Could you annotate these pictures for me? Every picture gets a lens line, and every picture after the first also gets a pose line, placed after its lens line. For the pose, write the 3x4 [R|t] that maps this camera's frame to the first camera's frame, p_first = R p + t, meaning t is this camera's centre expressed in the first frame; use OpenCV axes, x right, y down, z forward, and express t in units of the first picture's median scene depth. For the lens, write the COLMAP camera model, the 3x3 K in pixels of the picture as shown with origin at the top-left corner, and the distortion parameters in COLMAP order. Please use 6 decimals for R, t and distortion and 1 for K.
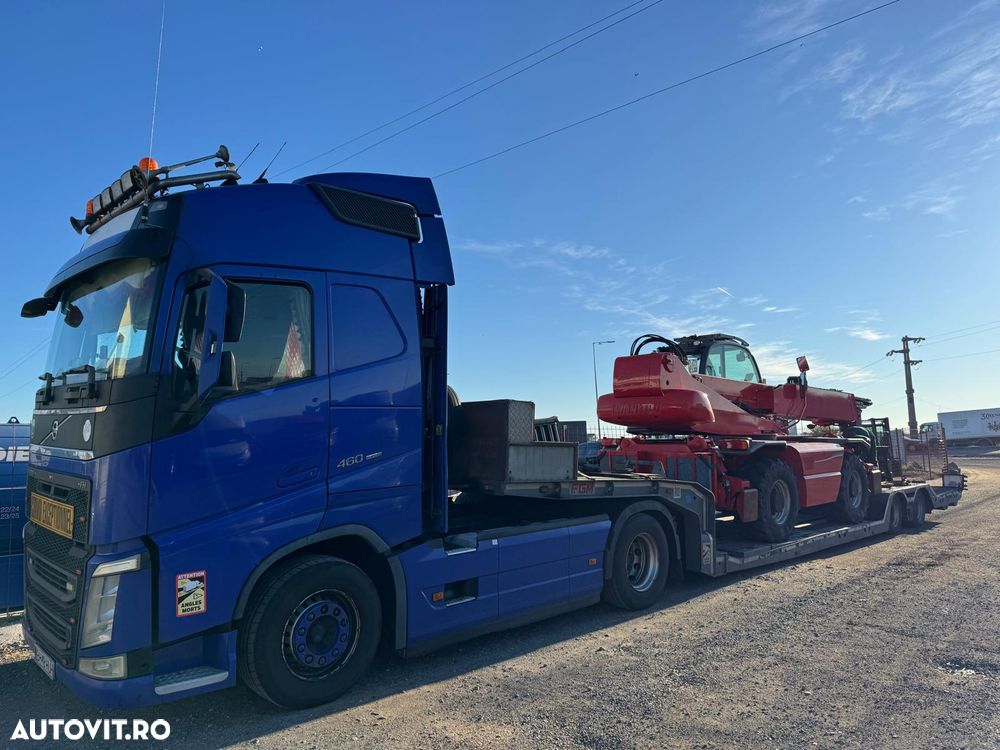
lens RADIAL K [[669.7, 0, 500.0], [0, 669.7, 375.0], [0, 0, 1]] dist [0.046145, -0.150772]
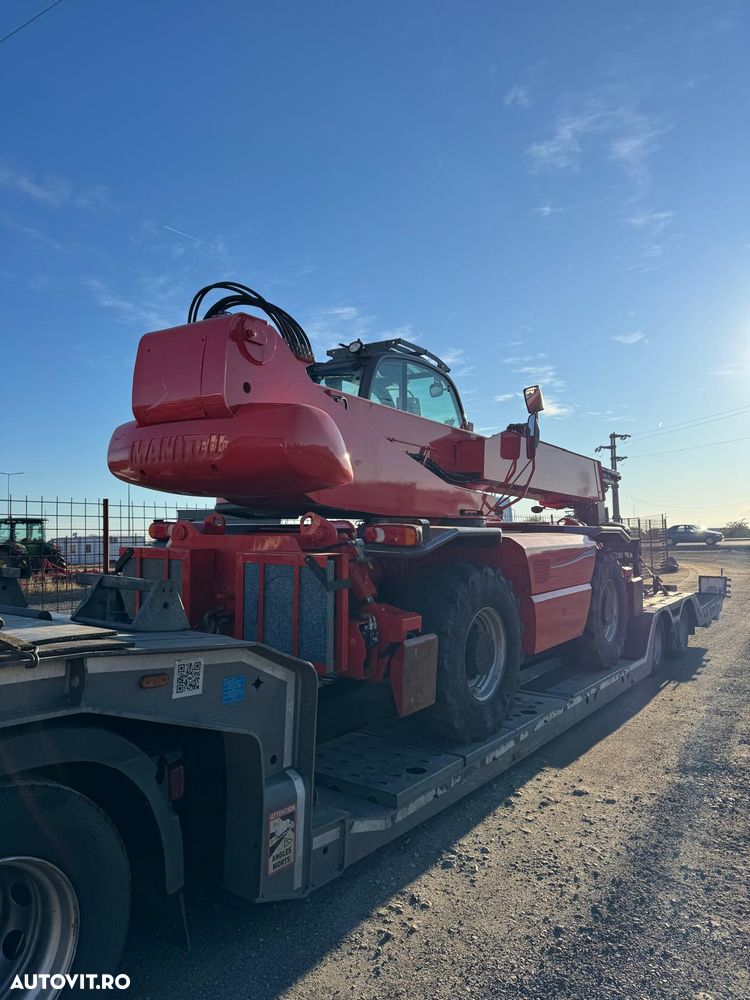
lens RADIAL K [[675.8, 0, 375.0], [0, 675.8, 500.0], [0, 0, 1]] dist [0.059540, -0.068239]
pose [[0.976425, 0.018907, 0.215029, 0.219777], [-0.030747, 0.998182, 0.051848, 0.052834], [-0.213657, -0.057237, 0.975231, 0.518035]]
